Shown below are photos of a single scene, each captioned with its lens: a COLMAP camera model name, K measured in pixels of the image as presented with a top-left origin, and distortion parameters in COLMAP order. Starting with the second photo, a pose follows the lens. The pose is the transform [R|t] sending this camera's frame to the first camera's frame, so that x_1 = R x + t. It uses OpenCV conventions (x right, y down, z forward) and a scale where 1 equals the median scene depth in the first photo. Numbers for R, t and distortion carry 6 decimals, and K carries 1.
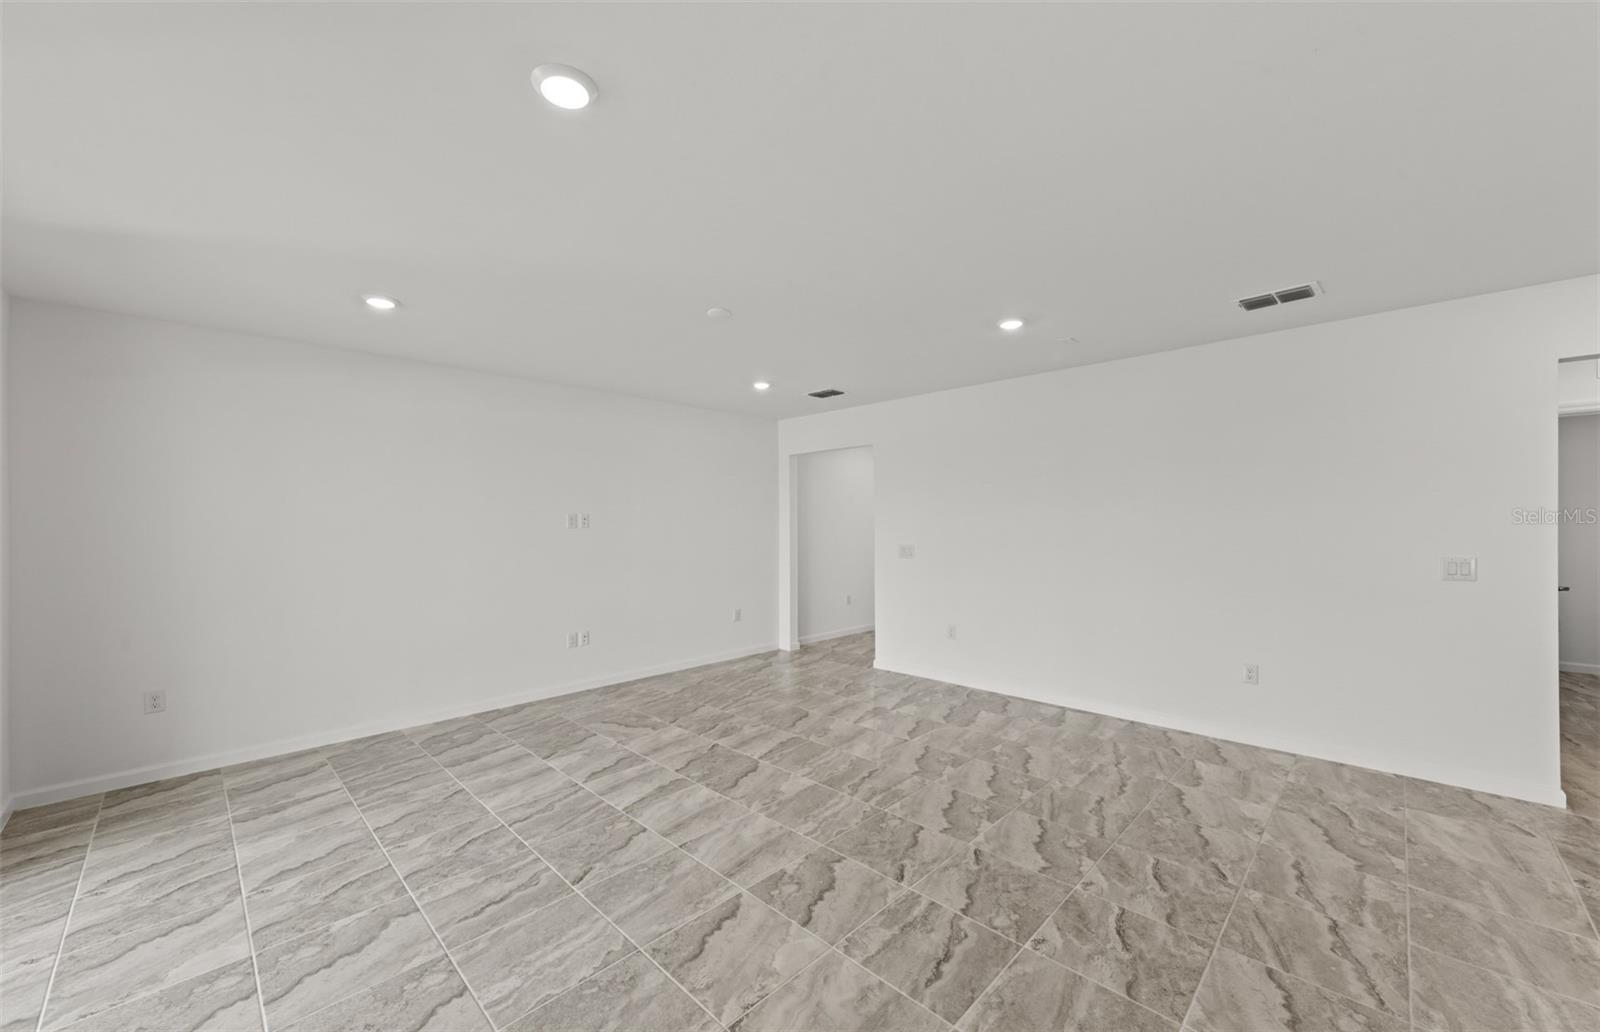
lens RADIAL K [[609.3, 0, 796.8], [0, 609.3, 530.0], [0, 0, 1]] dist [0.003854, -0.001251]
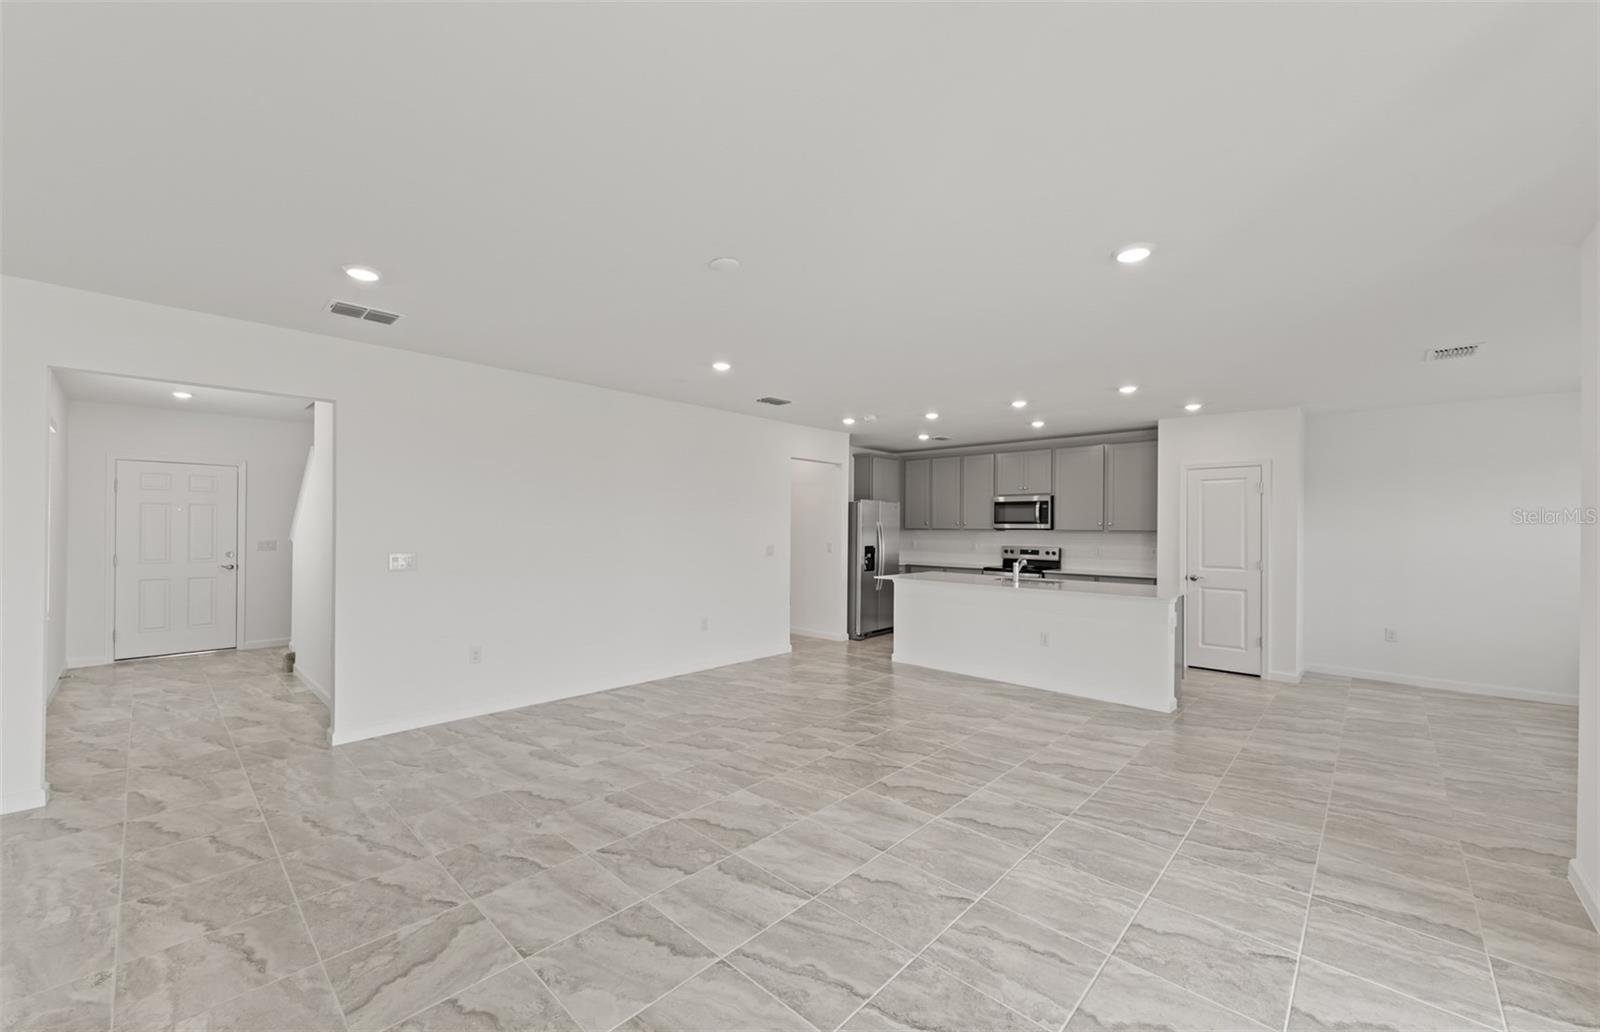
lens RADIAL K [[609.3, 0, 790.4], [0, 609.3, 526.6], [0, 0, 1]] dist [0.003854, -0.001251]
pose [[-0.013713, 0.005965, 0.999888, -0.928484], [0.002647, 0.999979, -0.005929, -0.004953], [-0.999902, 0.002566, -0.013729, 0.906864]]
